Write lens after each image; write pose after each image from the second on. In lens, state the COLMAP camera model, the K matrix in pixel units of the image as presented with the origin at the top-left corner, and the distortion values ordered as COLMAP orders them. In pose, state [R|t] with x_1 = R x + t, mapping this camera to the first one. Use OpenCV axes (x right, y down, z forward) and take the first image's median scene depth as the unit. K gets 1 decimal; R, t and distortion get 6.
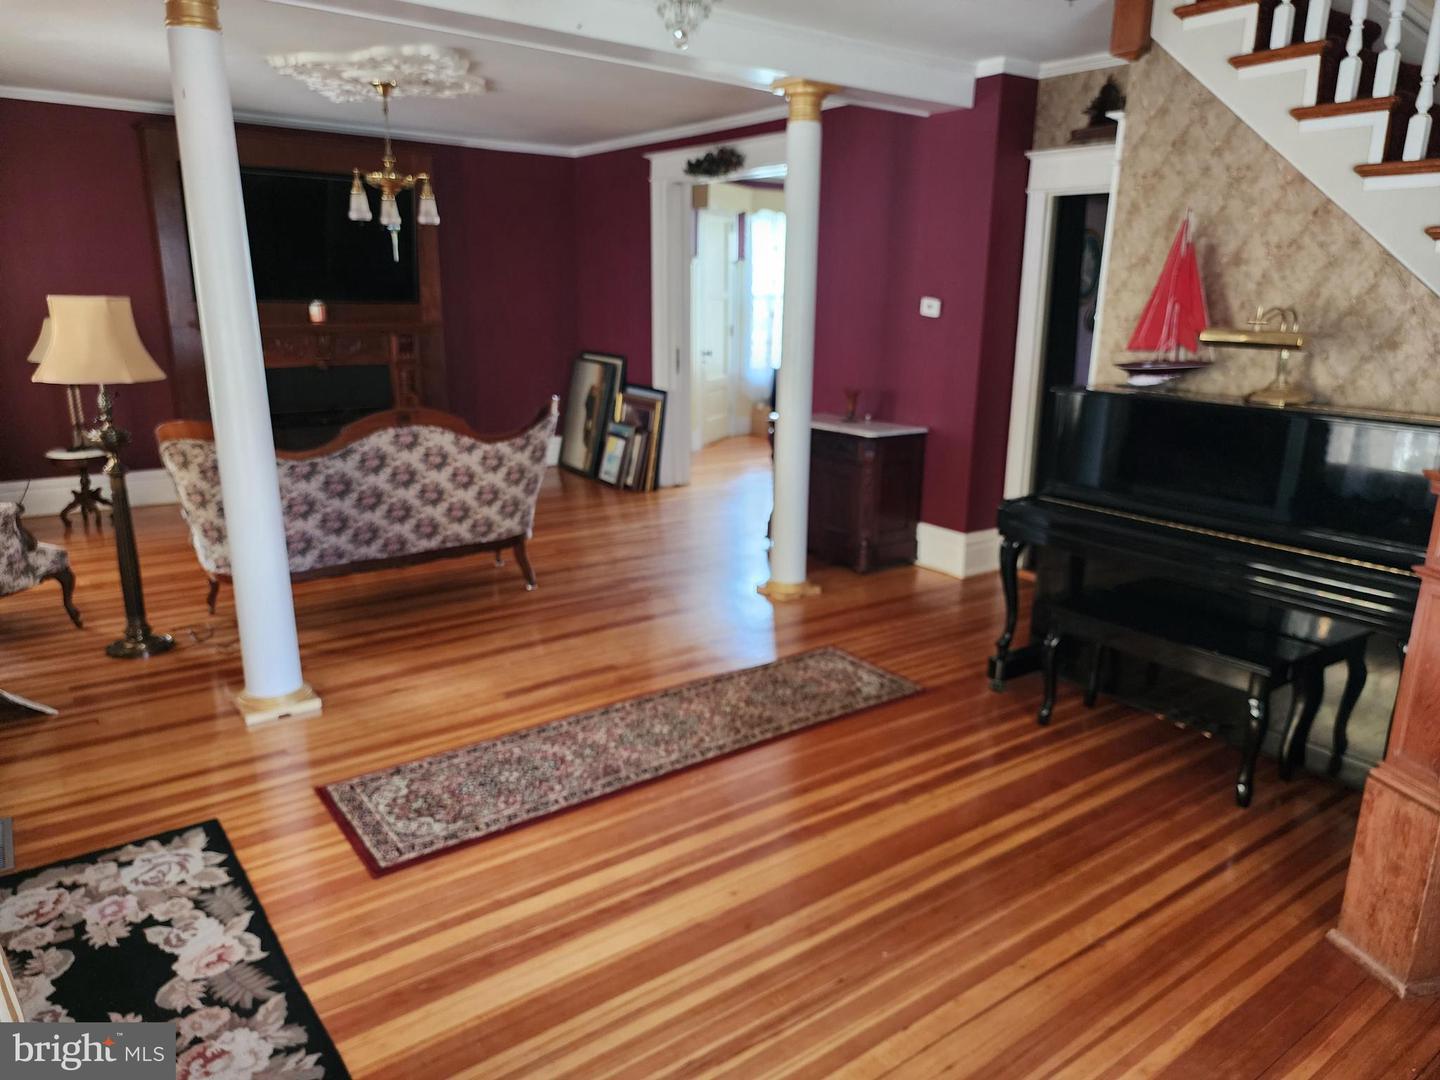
lens RADIAL K [[960.5, 0, 773.4], [0, 960.5, 514.2], [0, 0, 1]] dist [0.062992, -0.050165]
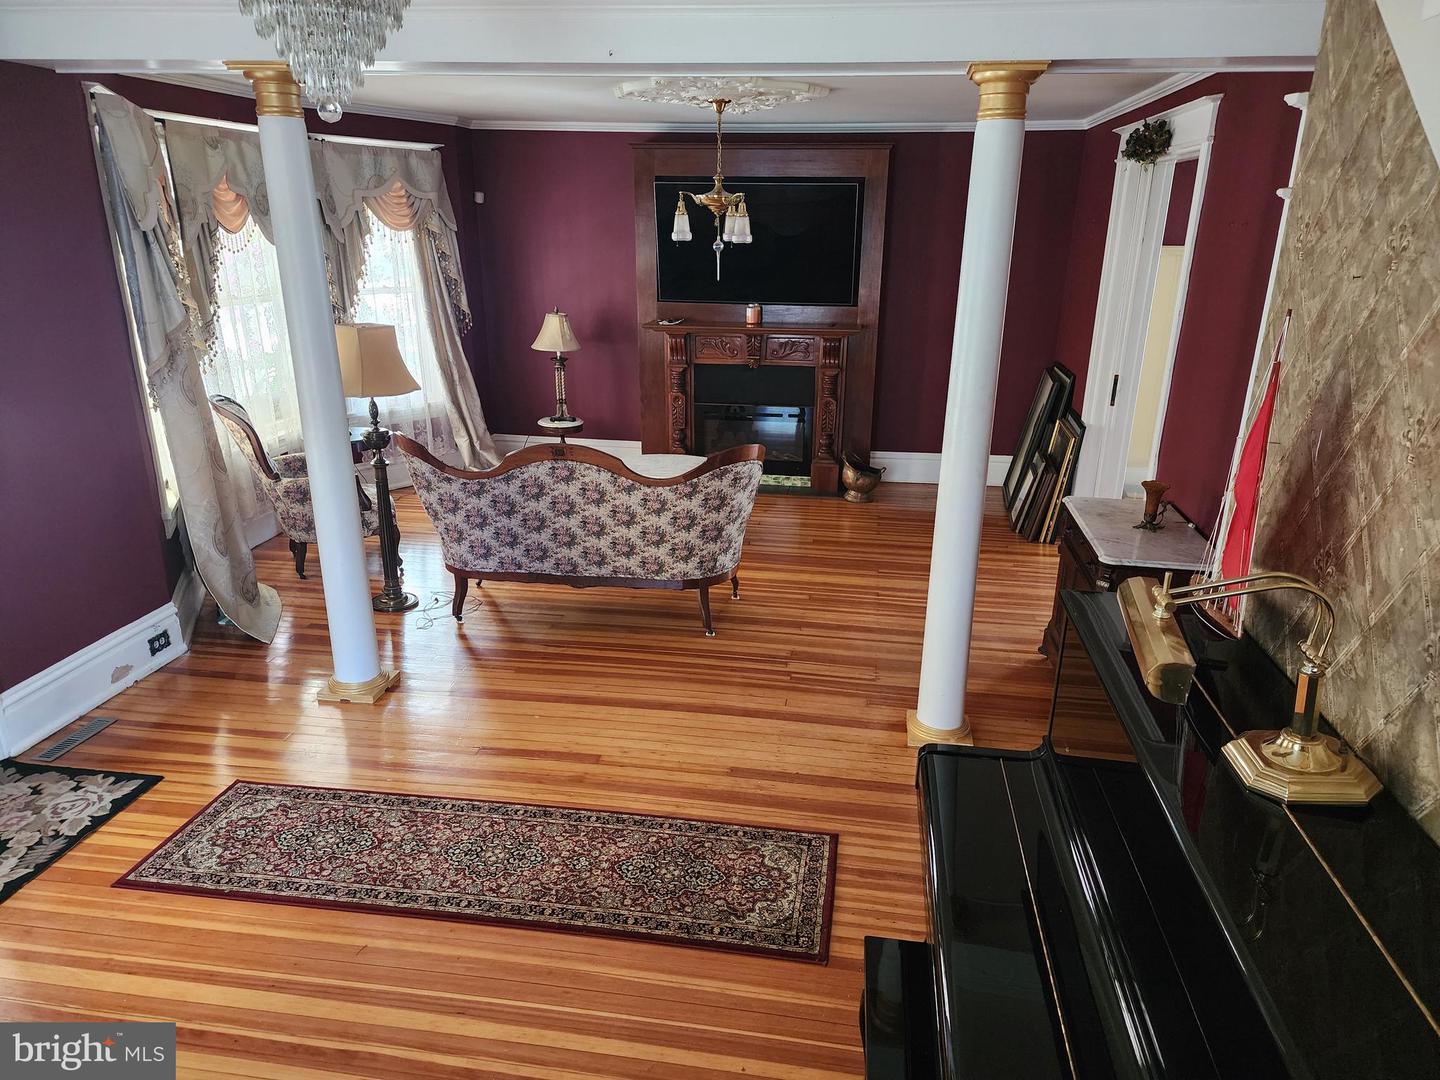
lens RADIAL K [[960.5, 0, 723.1], [0, 960.5, 542.8], [0, 0, 1]] dist [0.062992, -0.050165]
pose [[0.703287, 0.219210, -0.676265, 0.455681], [-0.170454, 0.975520, 0.138947, -0.176407], [0.690169, 0.017552, 0.723436, 0.373105]]
